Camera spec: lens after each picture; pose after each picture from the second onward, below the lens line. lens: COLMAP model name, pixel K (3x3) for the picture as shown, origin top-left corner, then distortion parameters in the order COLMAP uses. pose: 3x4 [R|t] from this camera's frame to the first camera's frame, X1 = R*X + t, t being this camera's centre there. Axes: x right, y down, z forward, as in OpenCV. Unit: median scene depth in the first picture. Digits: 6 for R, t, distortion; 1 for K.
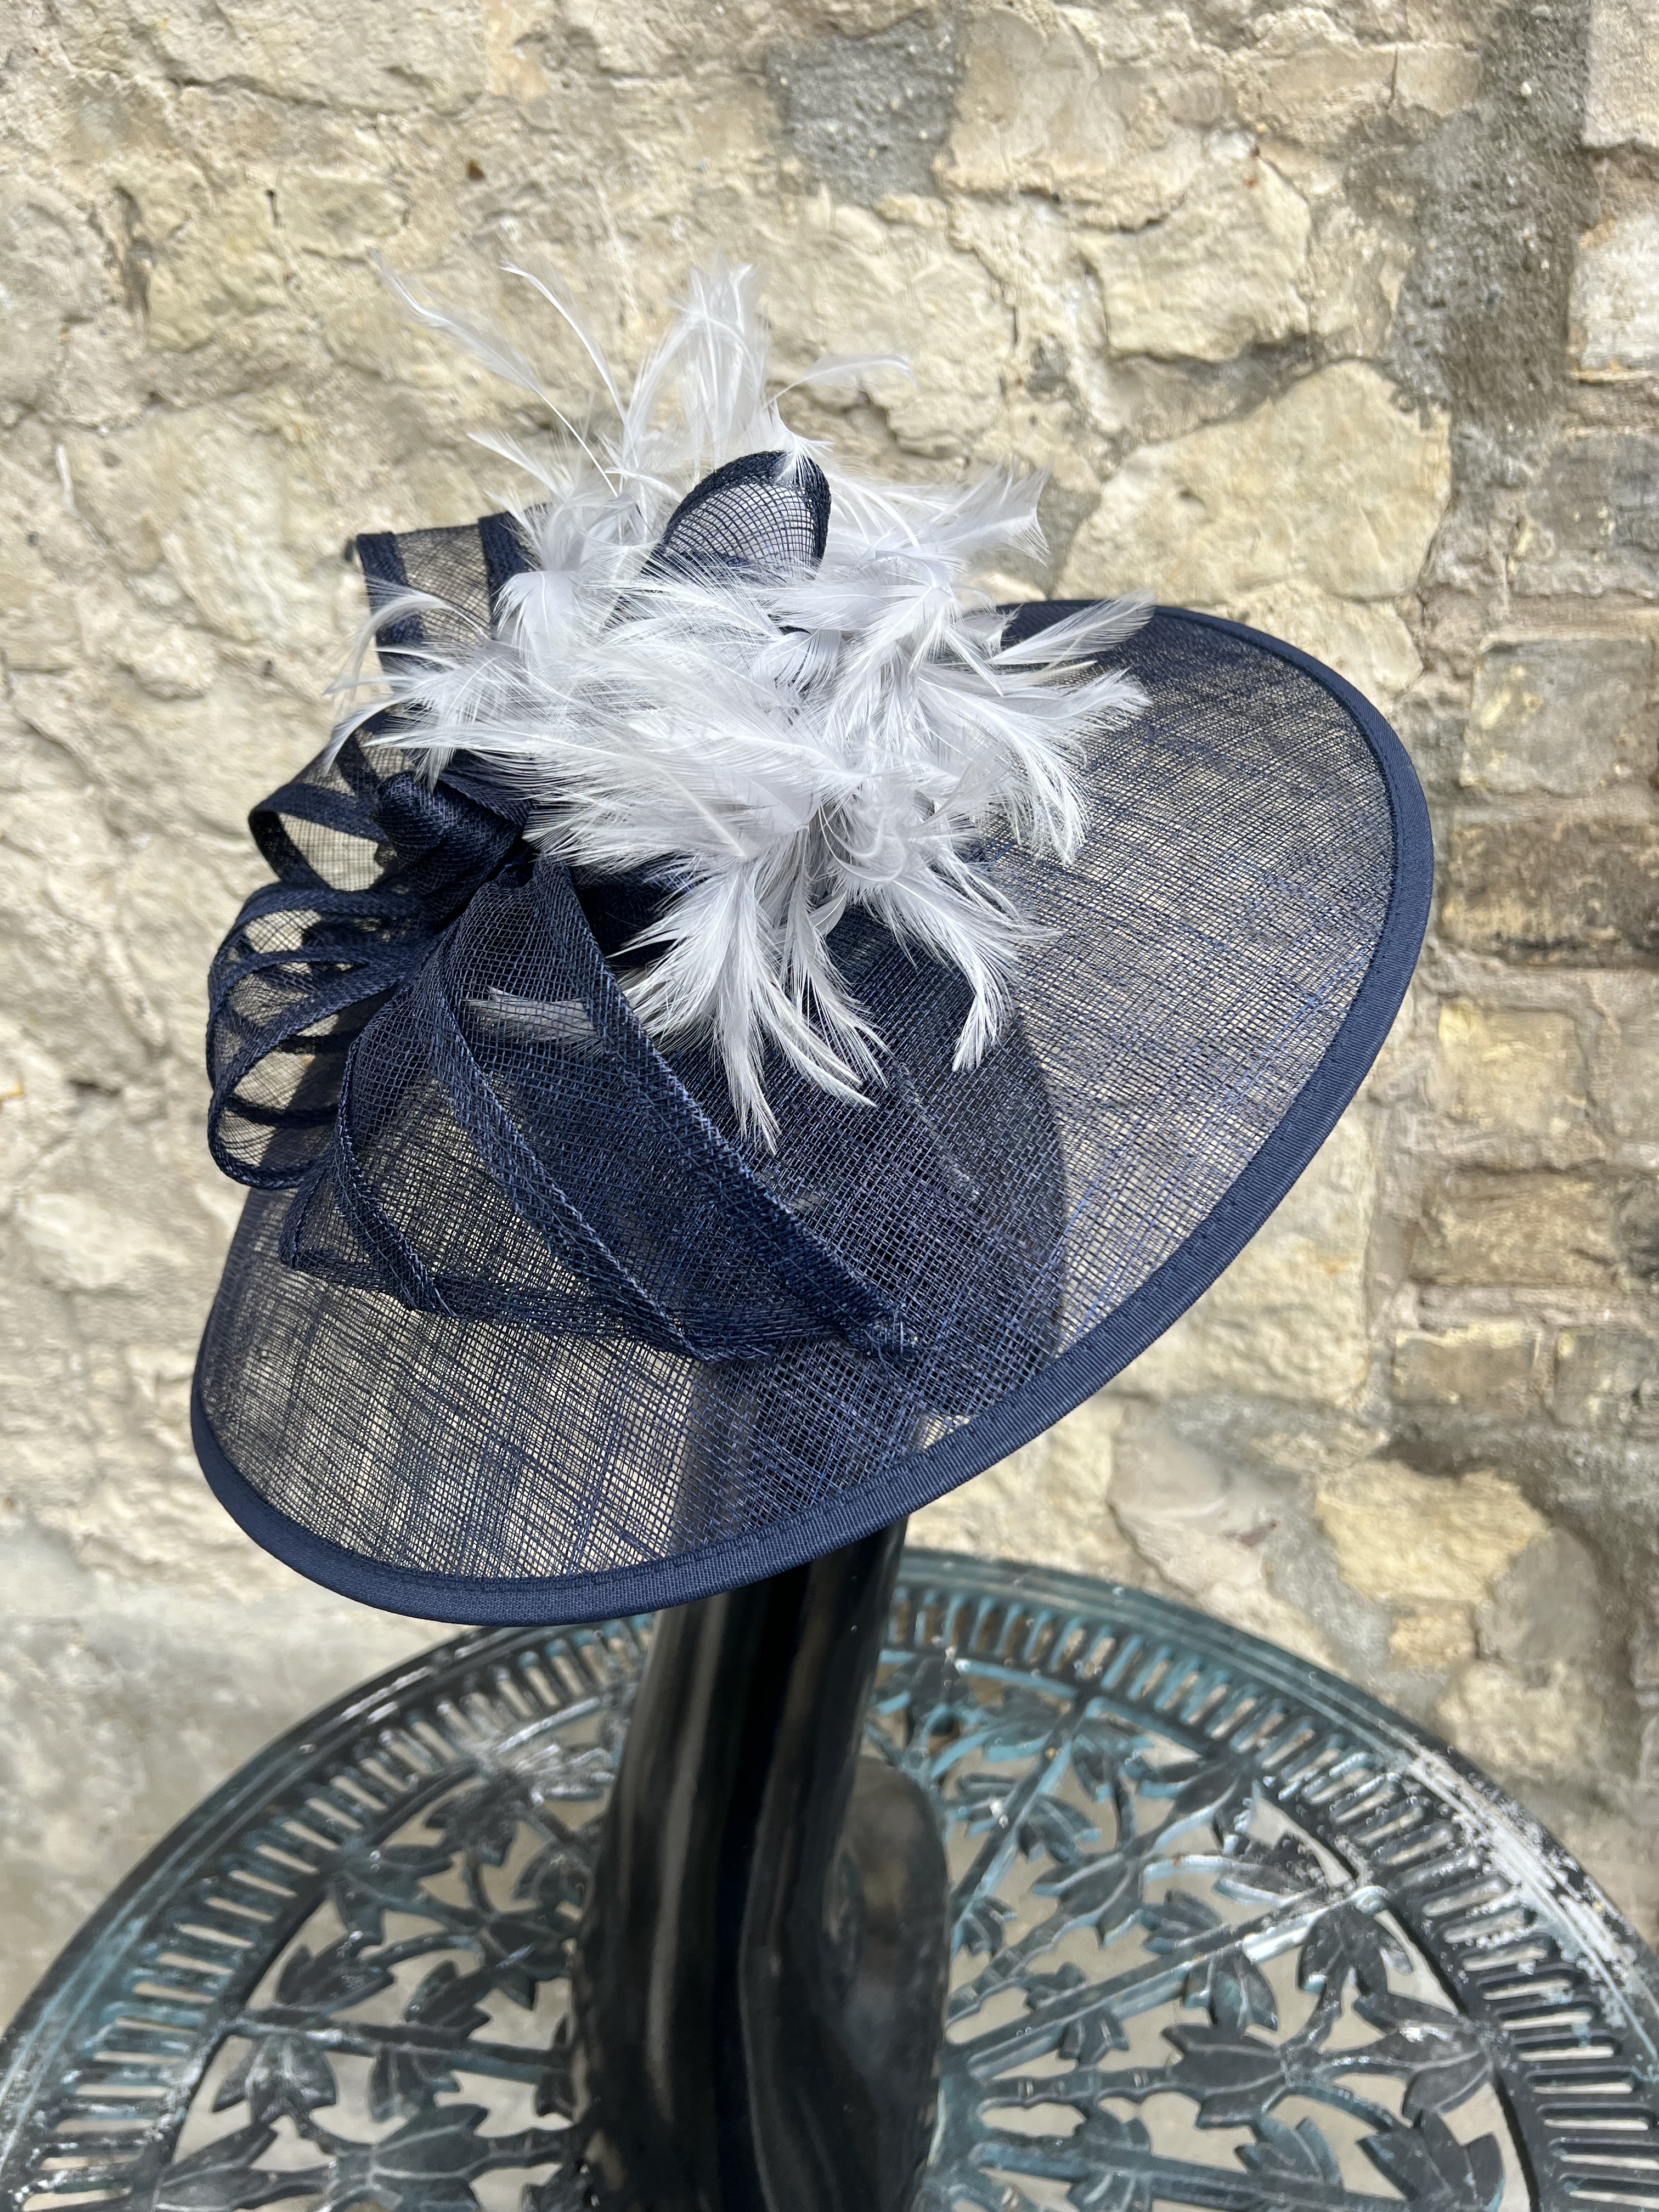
lens RADIAL K [[1691.9, 0, 812.9], [0, 1691.9, 1109.7], [0, 0, 1]] dist [0.006028, -0.008355]
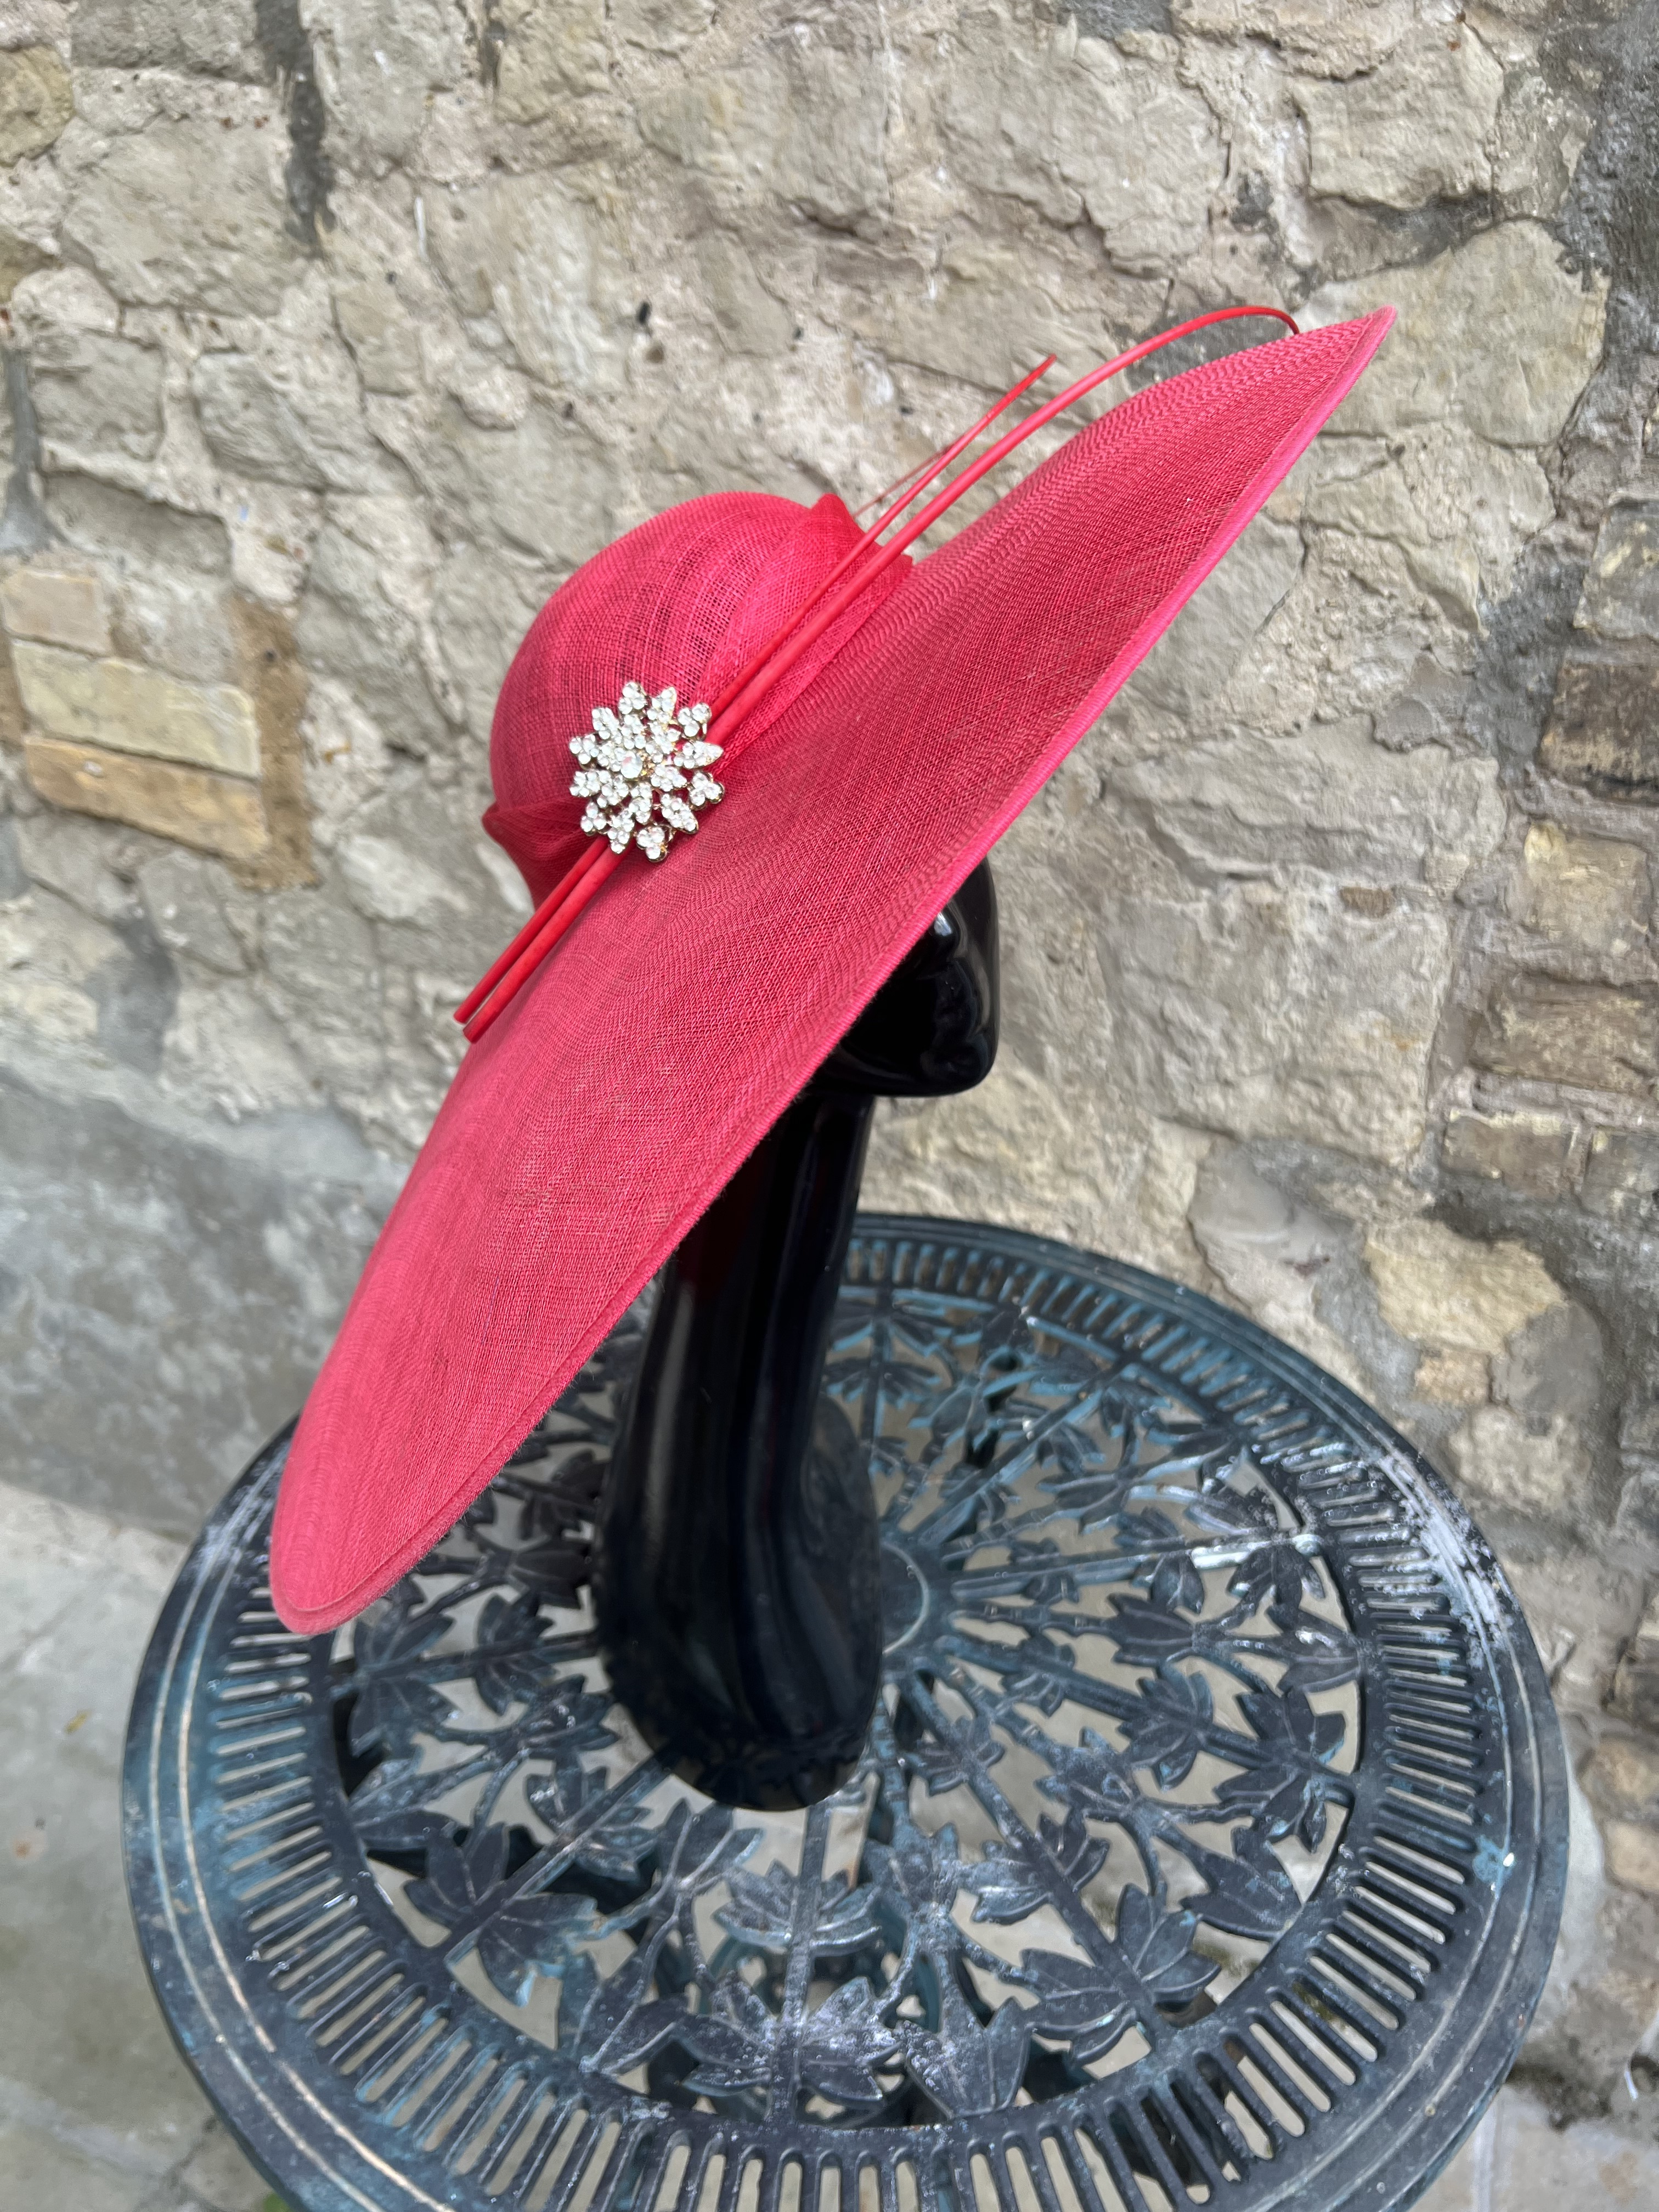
lens RADIAL K [[1686.1, 0, 835.3], [0, 1686.1, 1117.1], [0, 0, 1]] dist [0.018498, -0.024622]
pose [[0.976764, 0.154998, -0.148012, 0.125134], [-0.129718, 0.977317, 0.167406, -0.000090], [0.170602, -0.144317, 0.974714, -0.213784]]
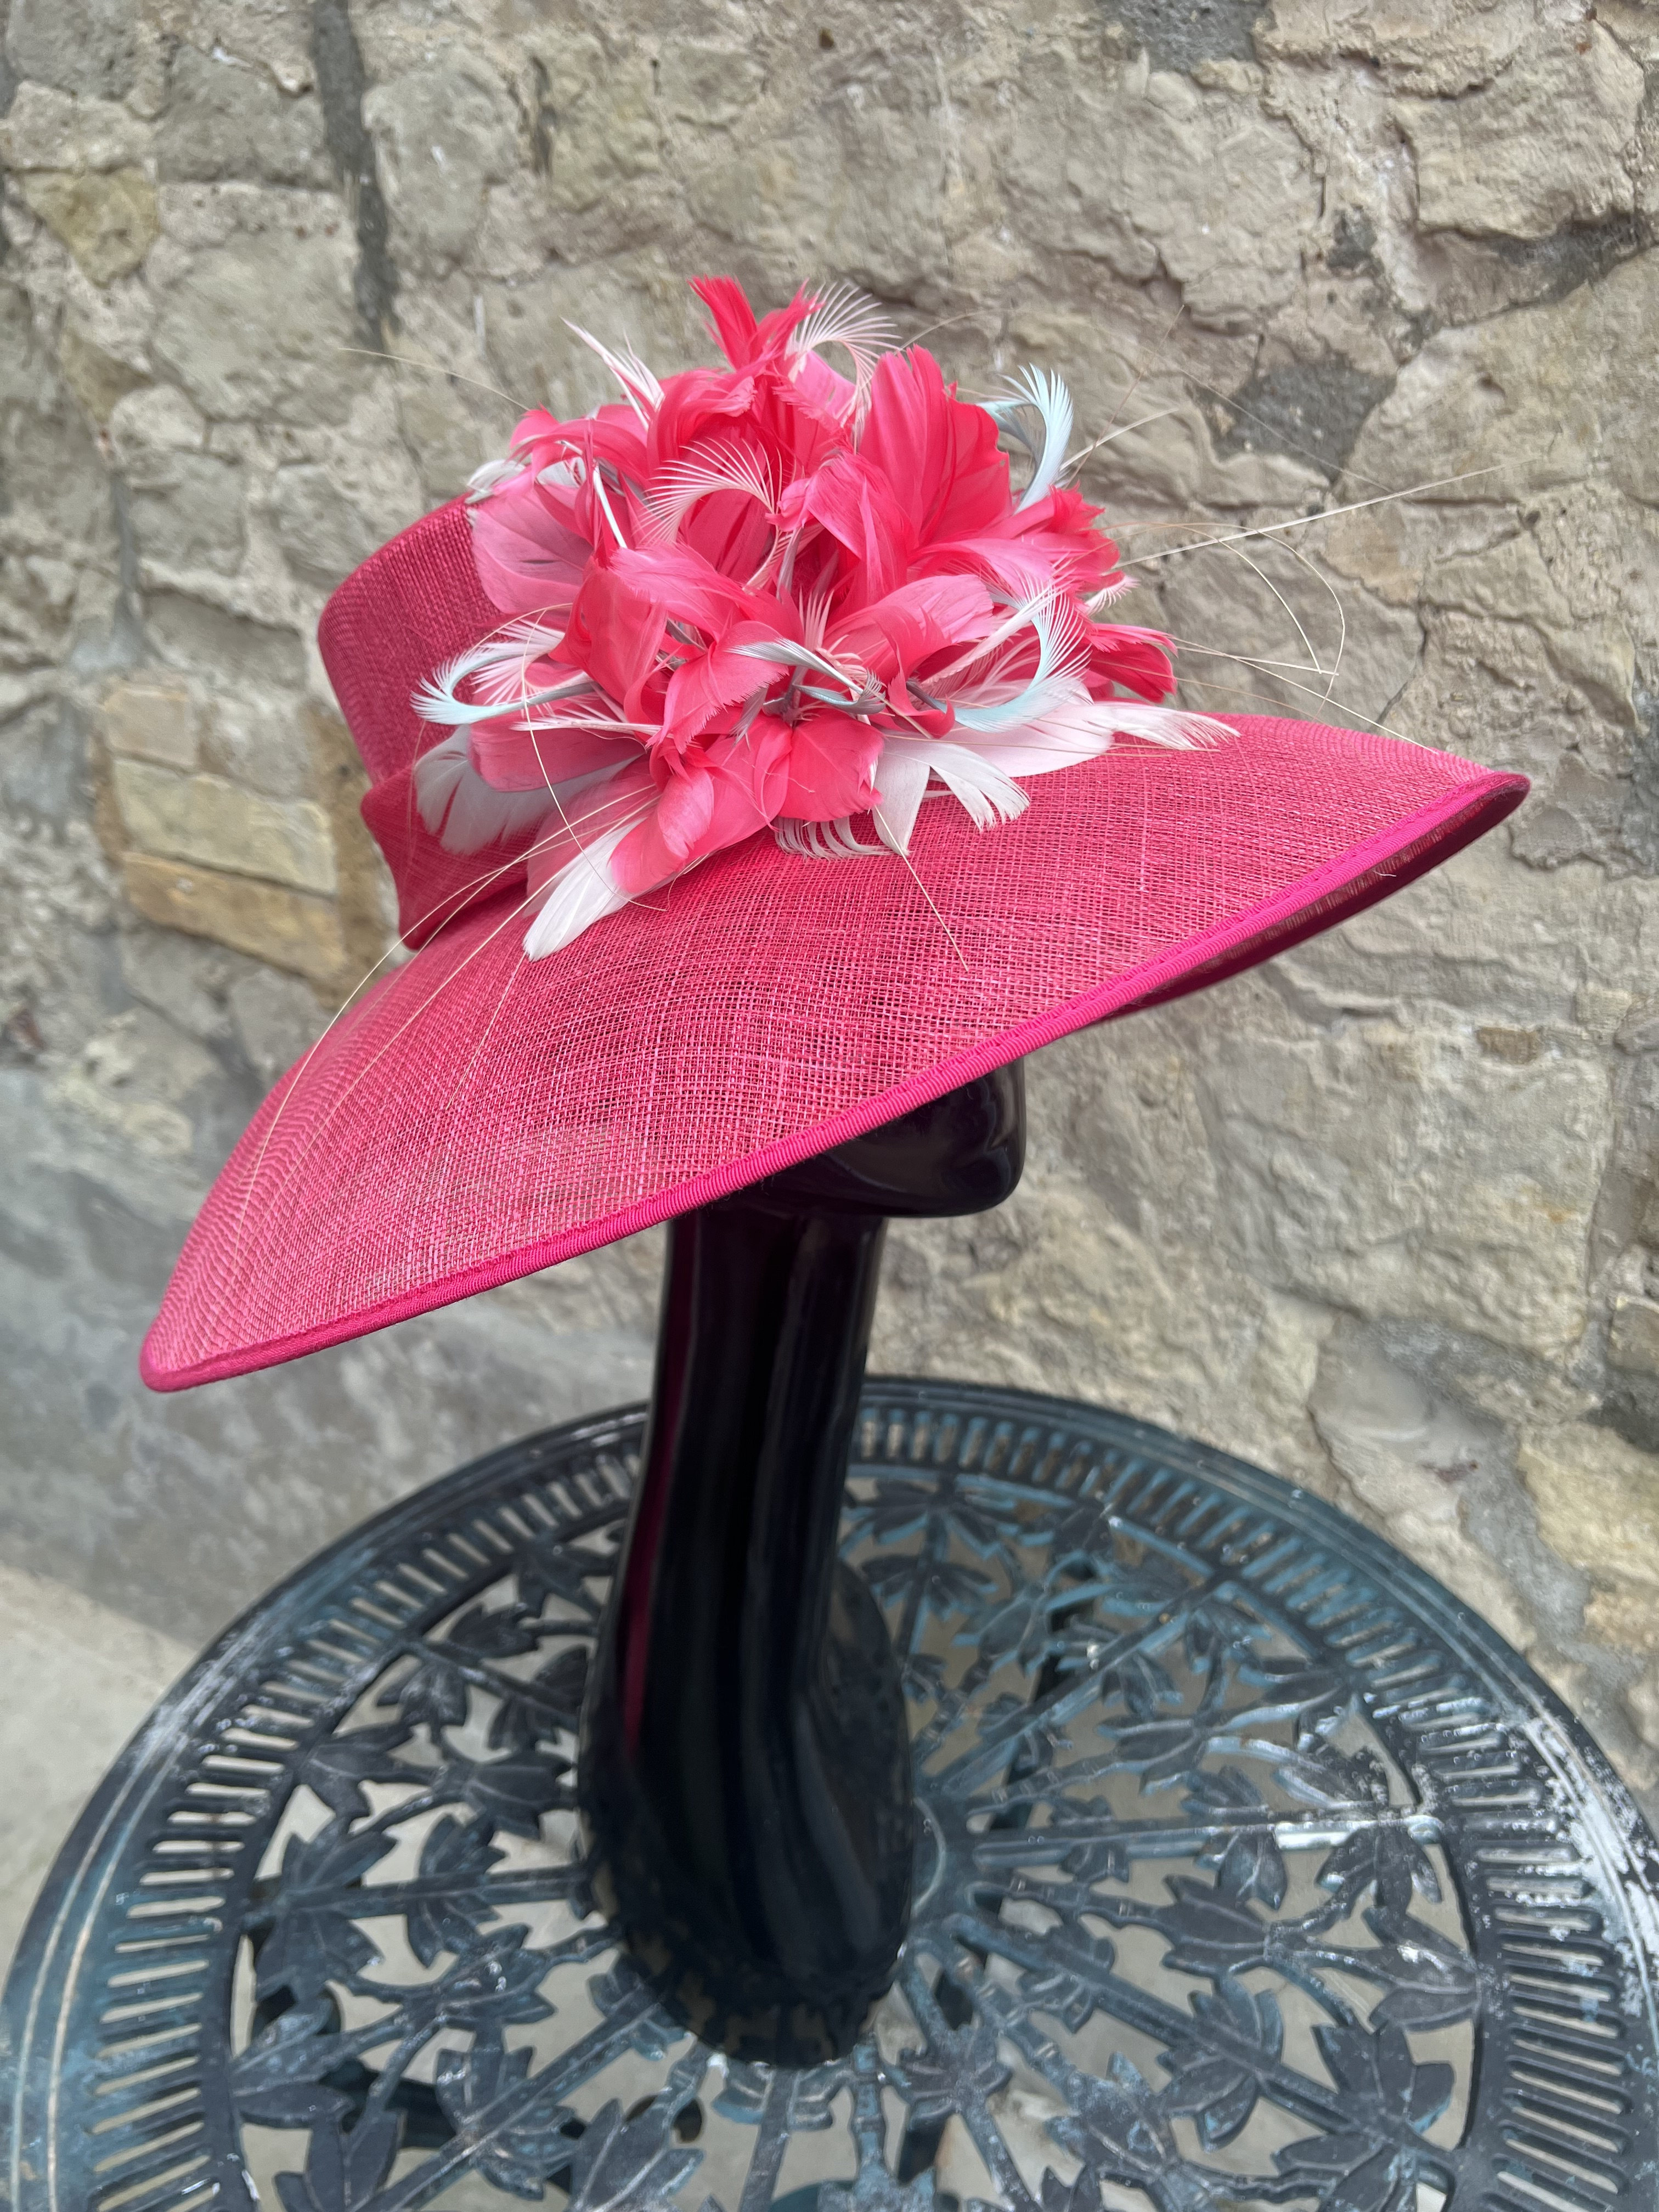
lens RADIAL K [[1686.6, 0, 822.1], [0, 1686.6, 1107.2], [0, 0, 1]] dist [0.016688, -0.024356]
pose [[0.941782, 0.166802, -0.291932, 0.212124], [-0.142646, 0.984471, 0.102319, -0.006377], [0.304466, -0.054720, 0.950950, -0.039149]]
